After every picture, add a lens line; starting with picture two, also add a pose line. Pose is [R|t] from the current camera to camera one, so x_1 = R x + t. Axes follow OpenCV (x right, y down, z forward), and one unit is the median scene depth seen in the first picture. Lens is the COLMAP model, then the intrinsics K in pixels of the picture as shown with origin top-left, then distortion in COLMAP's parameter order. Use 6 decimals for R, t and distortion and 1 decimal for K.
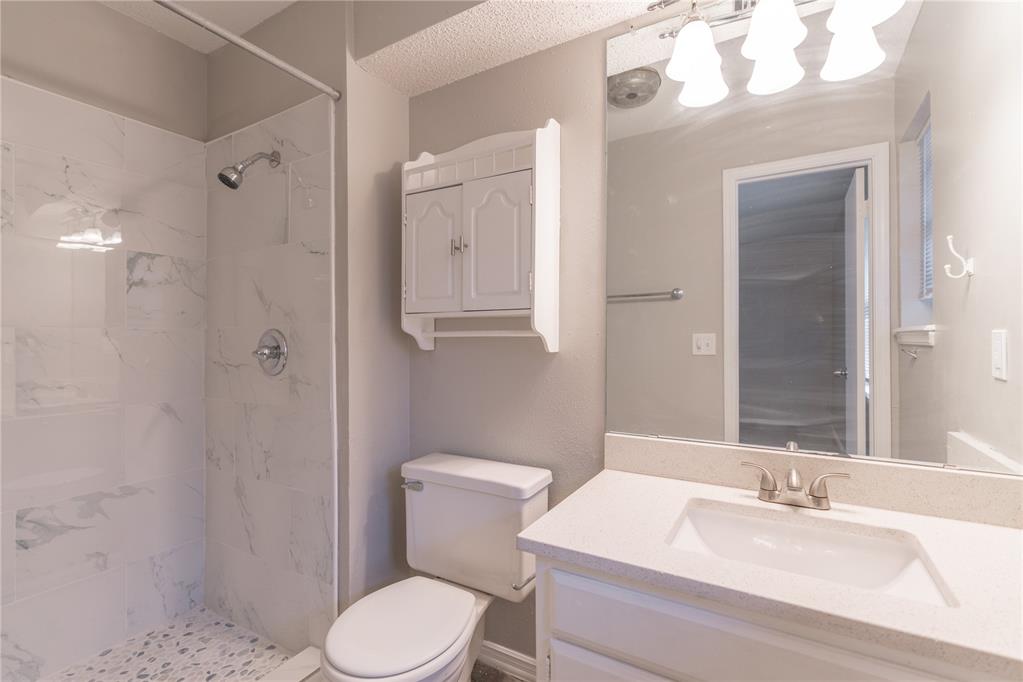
lens RADIAL K [[461.2, 0, 510.2], [0, 461.2, 337.6], [0, 0, 1]] dist [-0.007410, 0.003288]
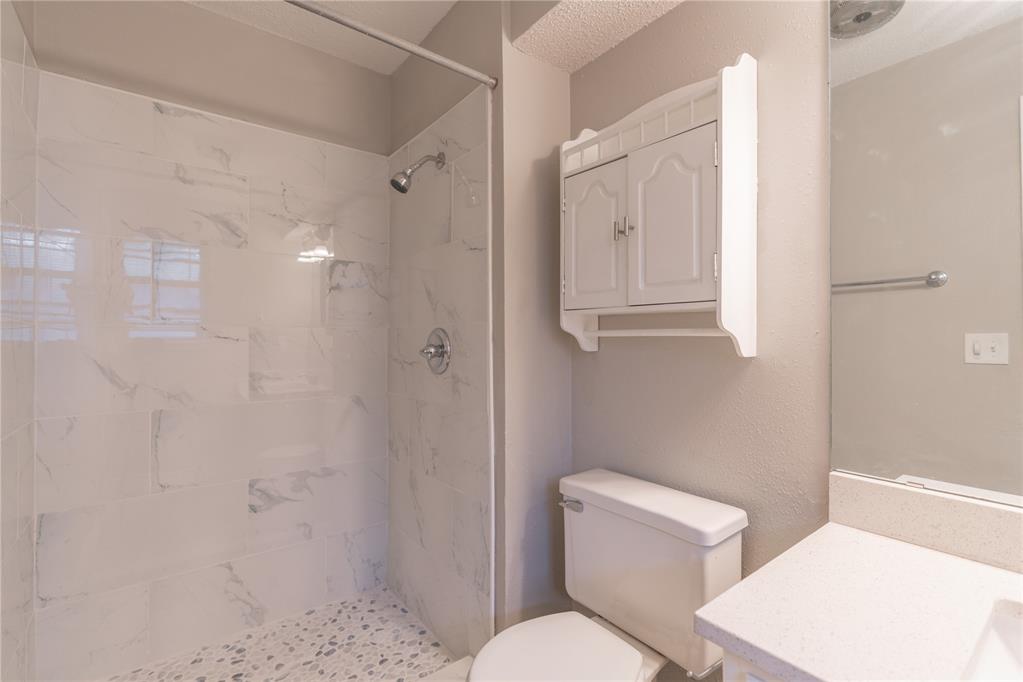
lens RADIAL K [[461.2, 0, 512.3], [0, 461.2, 327.8], [0, 0, 1]] dist [-0.007410, 0.003288]
pose [[0.929589, -0.002957, -0.368585, 0.009217], [-0.004563, 0.999799, -0.019528, -0.000048], [0.368569, 0.019834, 0.929389, 0.127896]]
